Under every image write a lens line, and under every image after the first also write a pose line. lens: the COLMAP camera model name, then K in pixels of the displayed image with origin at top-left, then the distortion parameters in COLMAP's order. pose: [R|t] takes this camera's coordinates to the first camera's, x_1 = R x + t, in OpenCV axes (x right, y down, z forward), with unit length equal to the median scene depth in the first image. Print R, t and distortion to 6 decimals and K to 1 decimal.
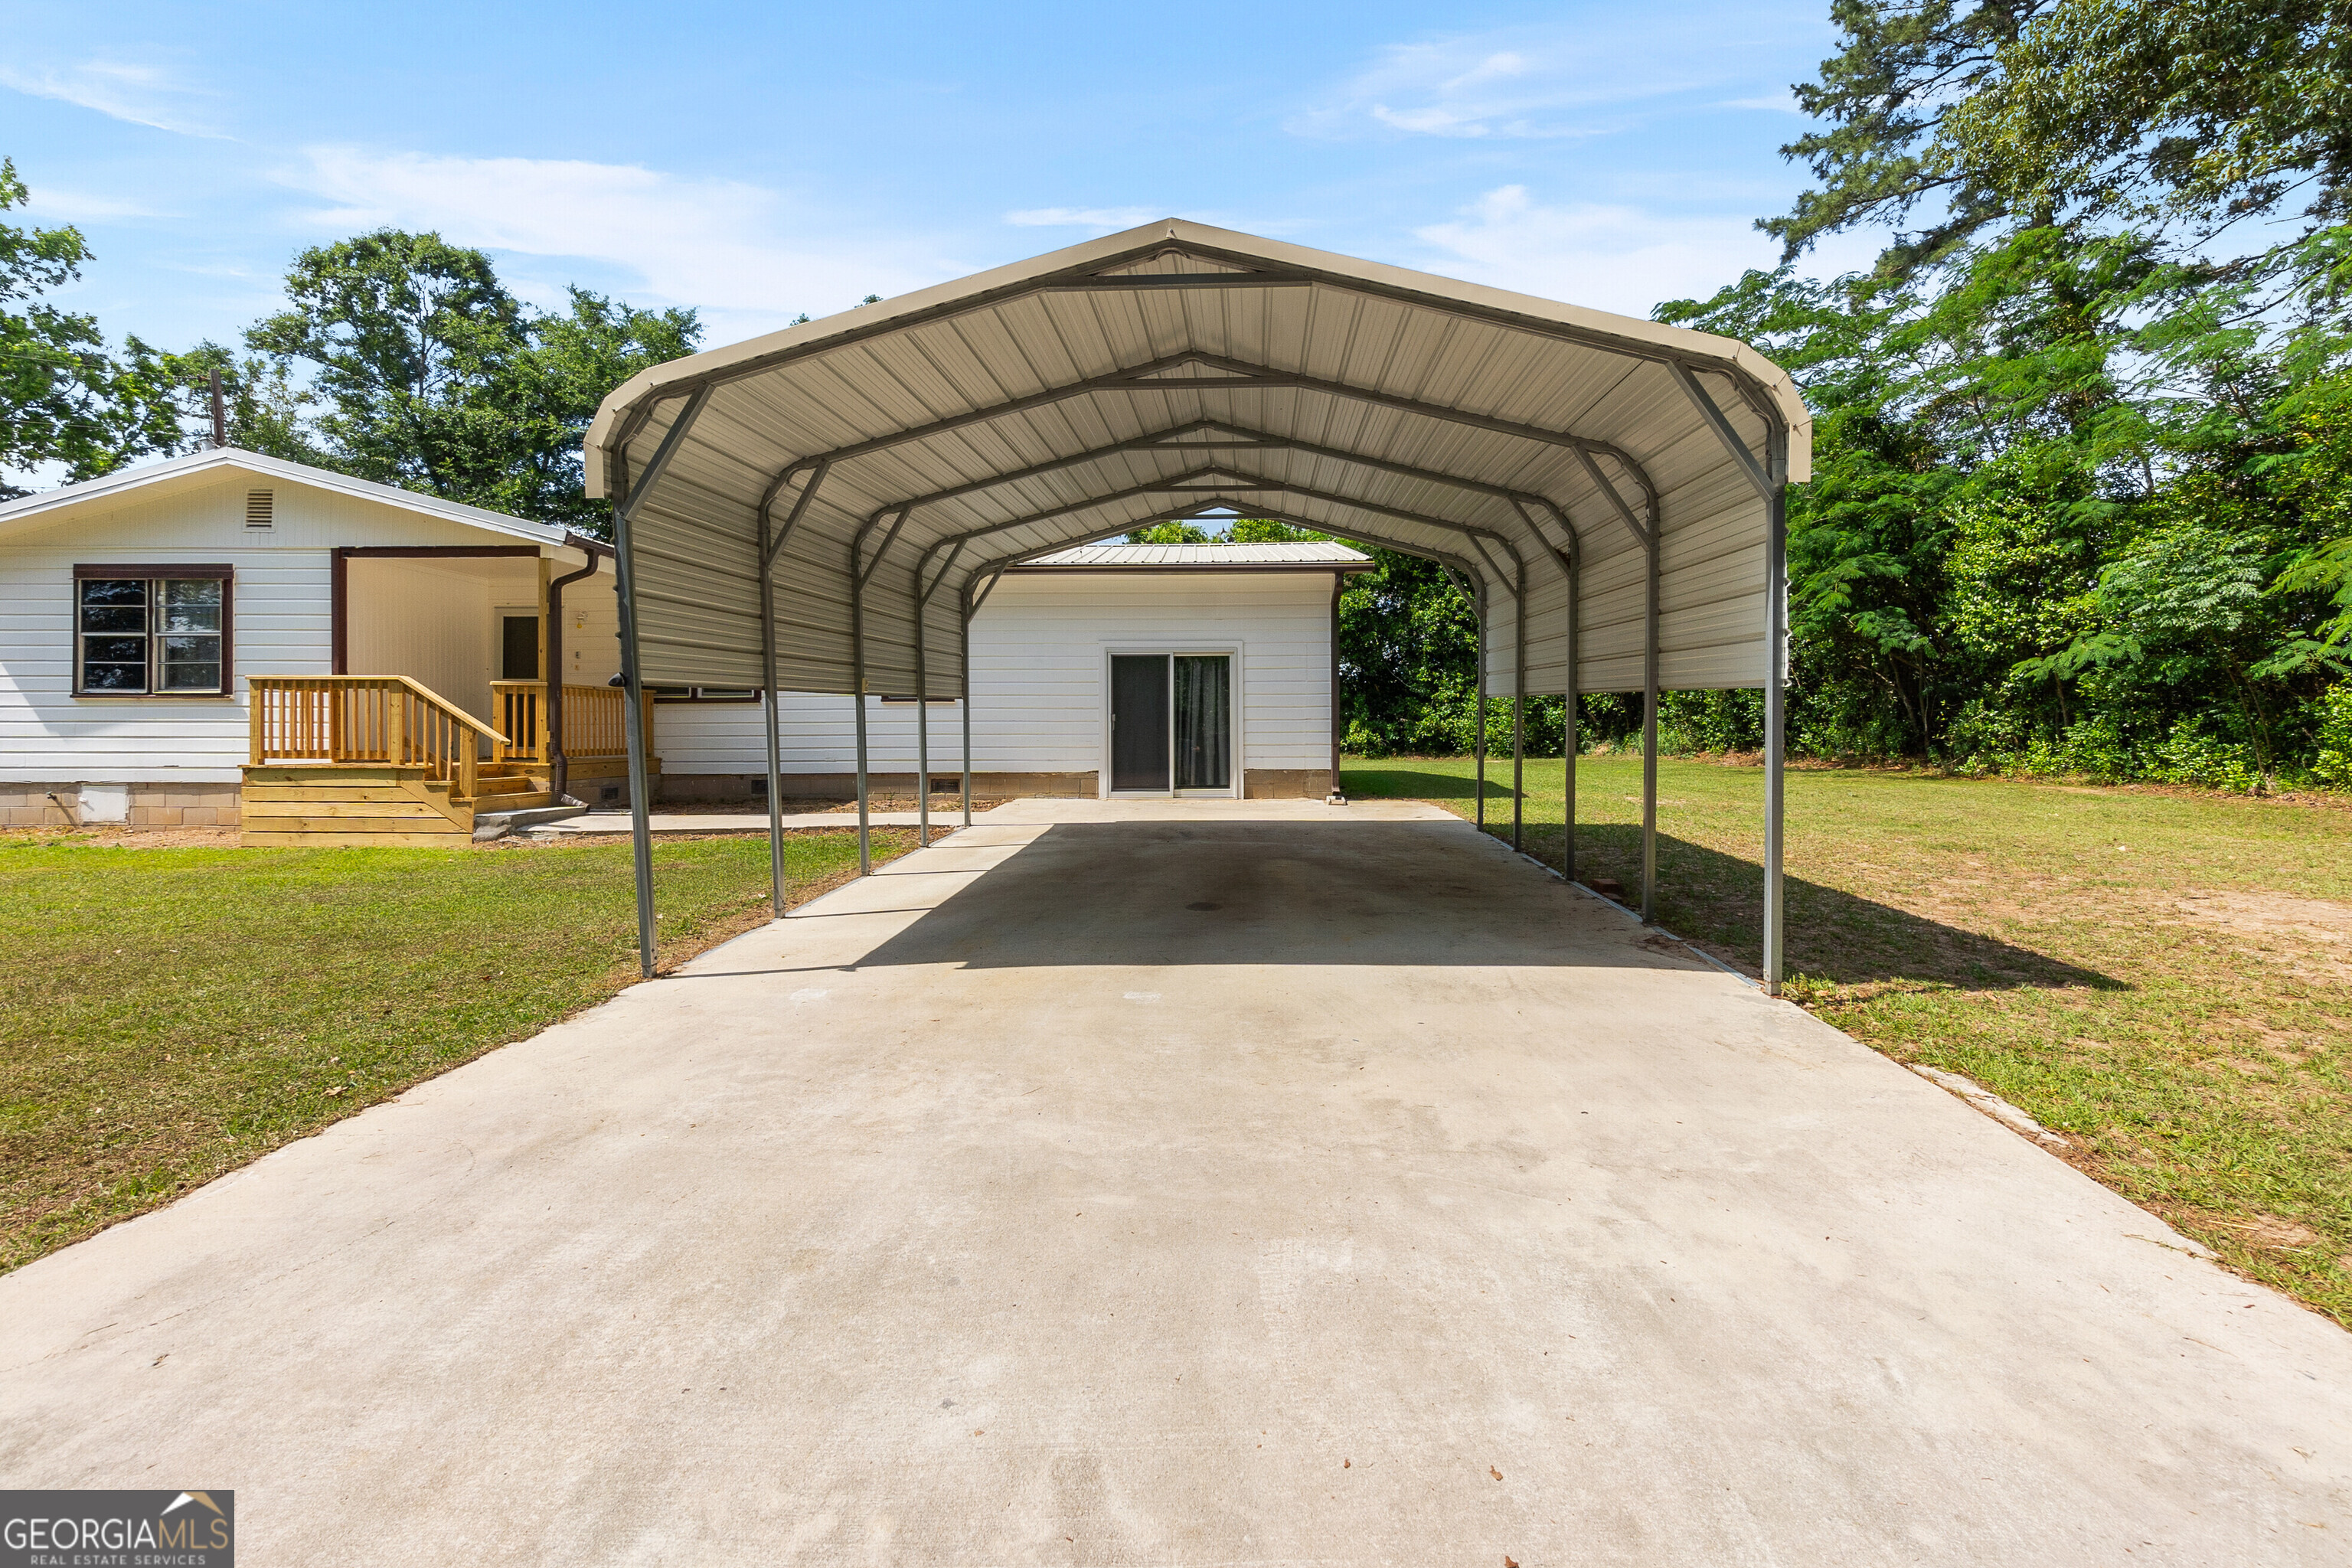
lens RADIAL K [[1047.8, 0, 1163.0], [0, 1047.8, 769.1], [0, 0, 1]] dist [-0.001597, -0.000565]
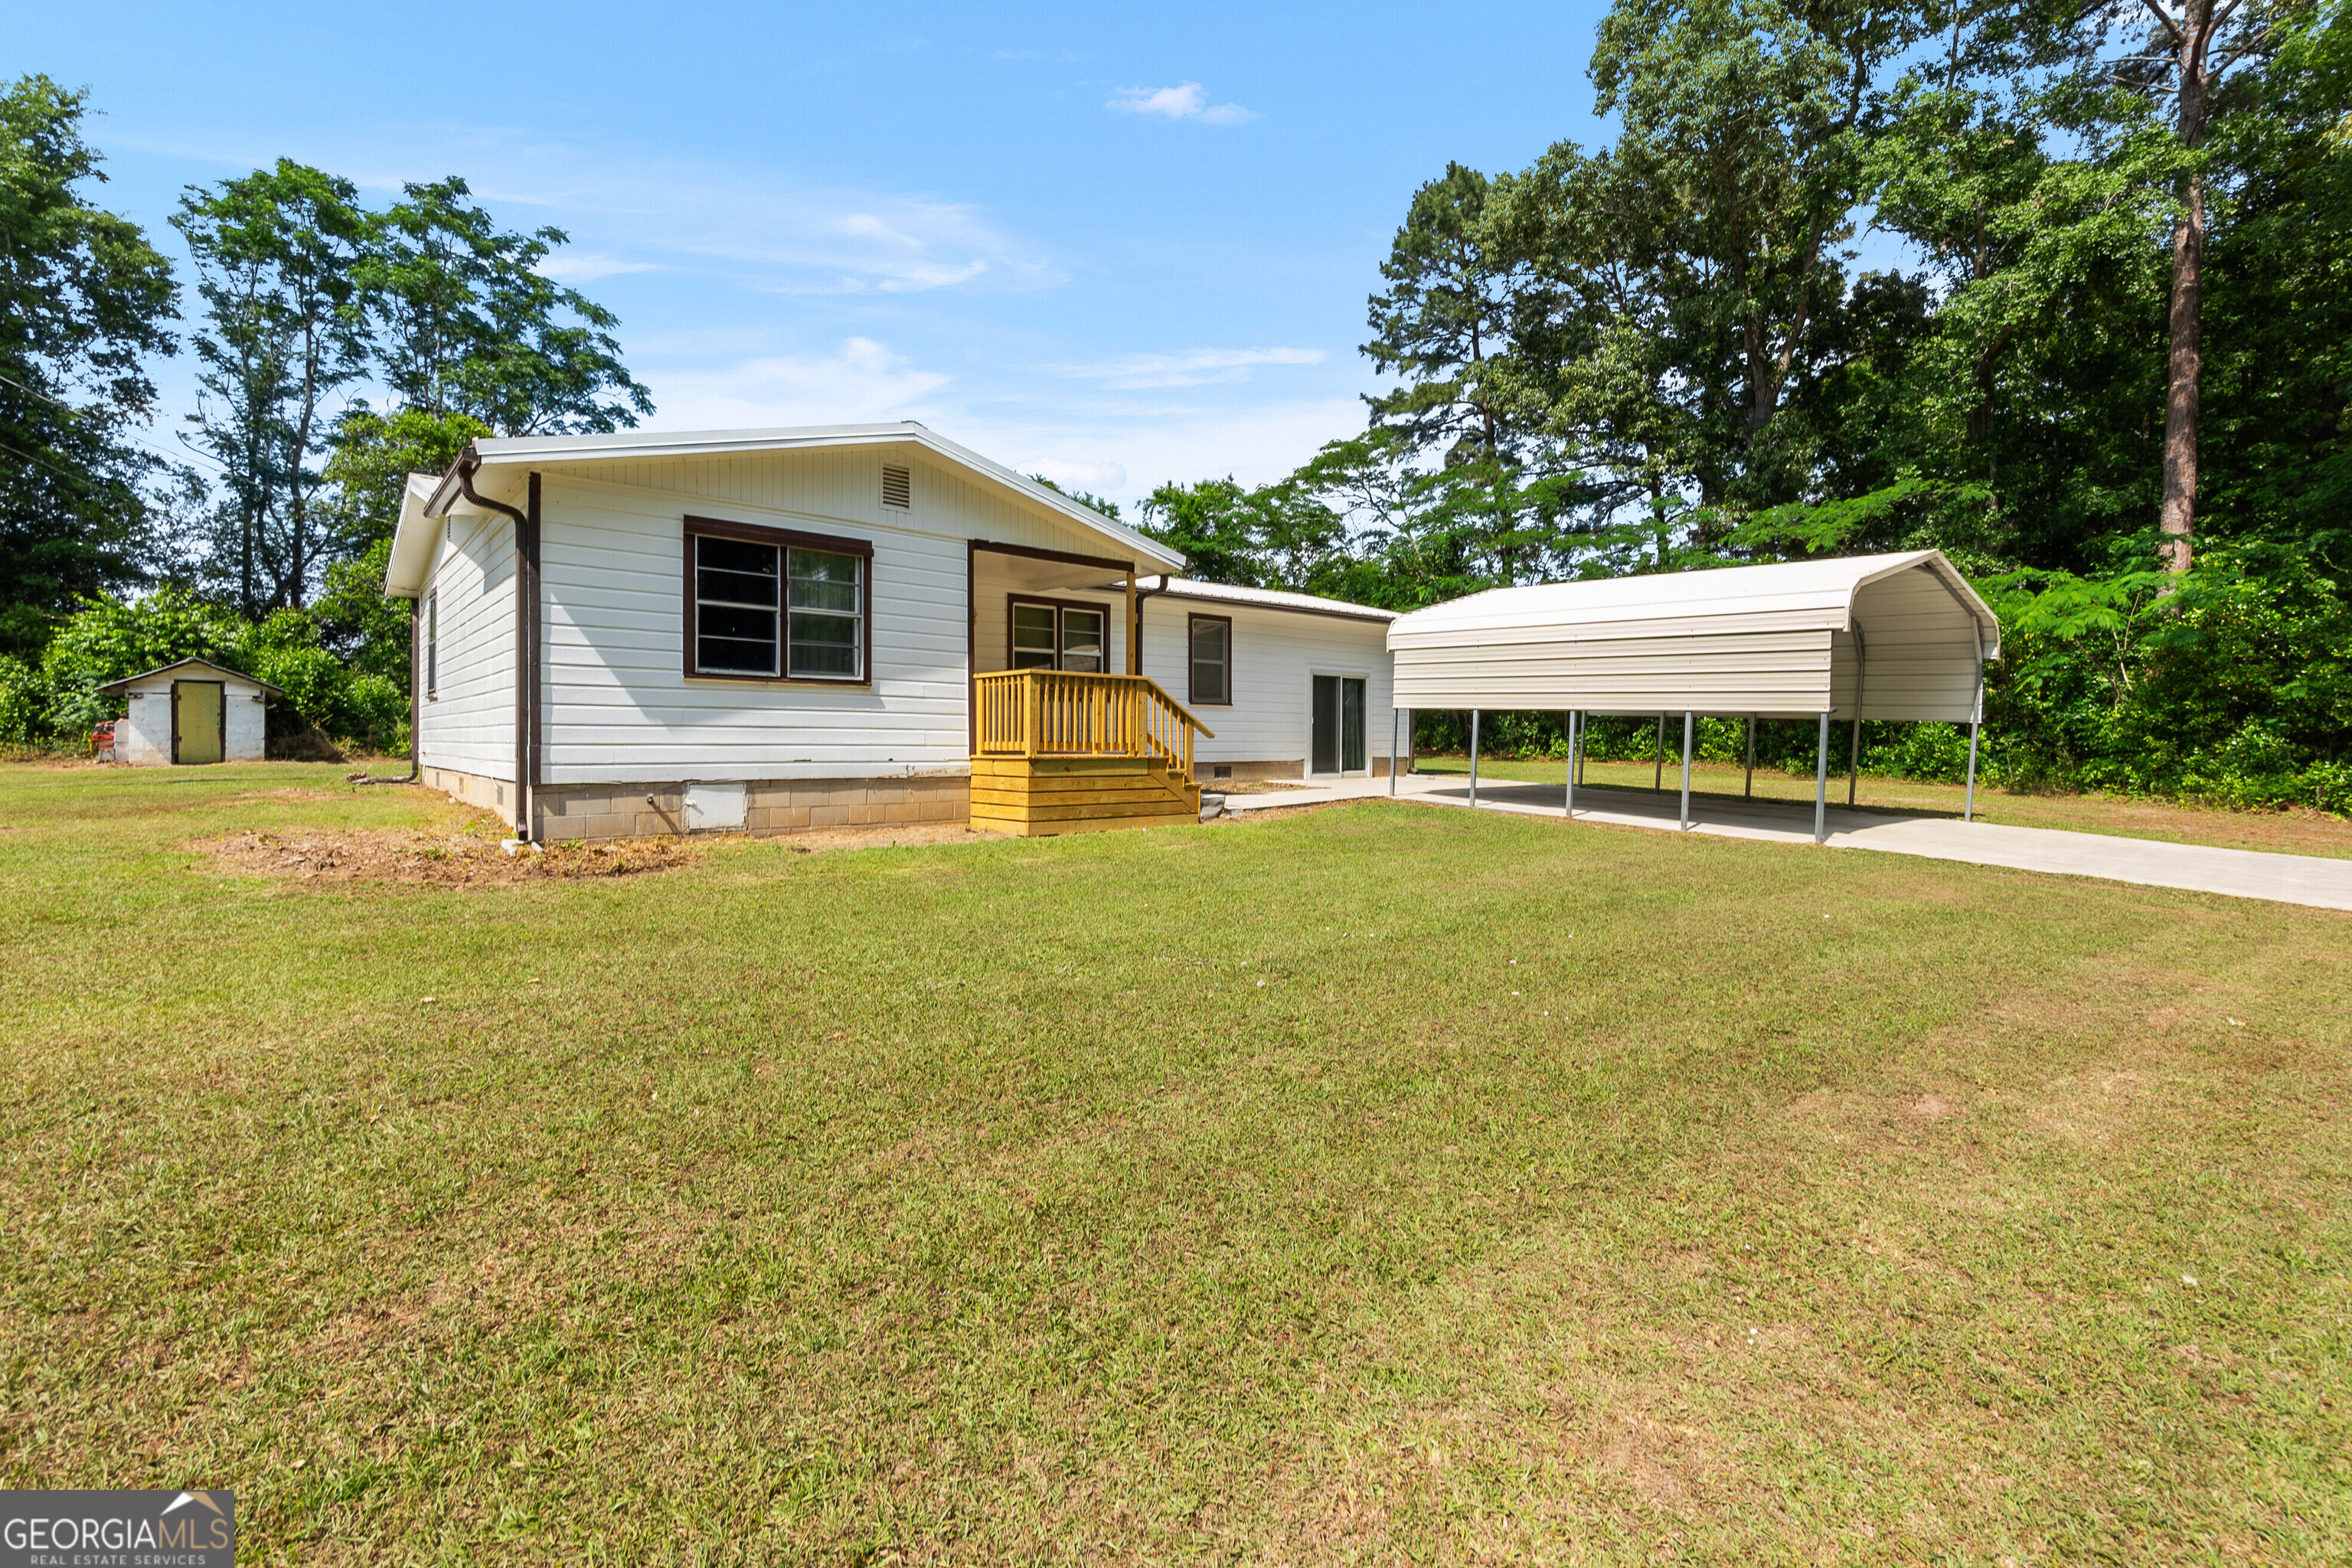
lens RADIAL K [[1047.8, 0, 1163.0], [0, 1047.8, 769.1], [0, 0, 1]] dist [-0.001597, -0.000565]
pose [[0.739332, -0.014767, 0.673179, -1.315689], [0.009049, 0.999887, 0.011996, -0.003278], [-0.673280, -0.002778, 0.739382, 0.138454]]
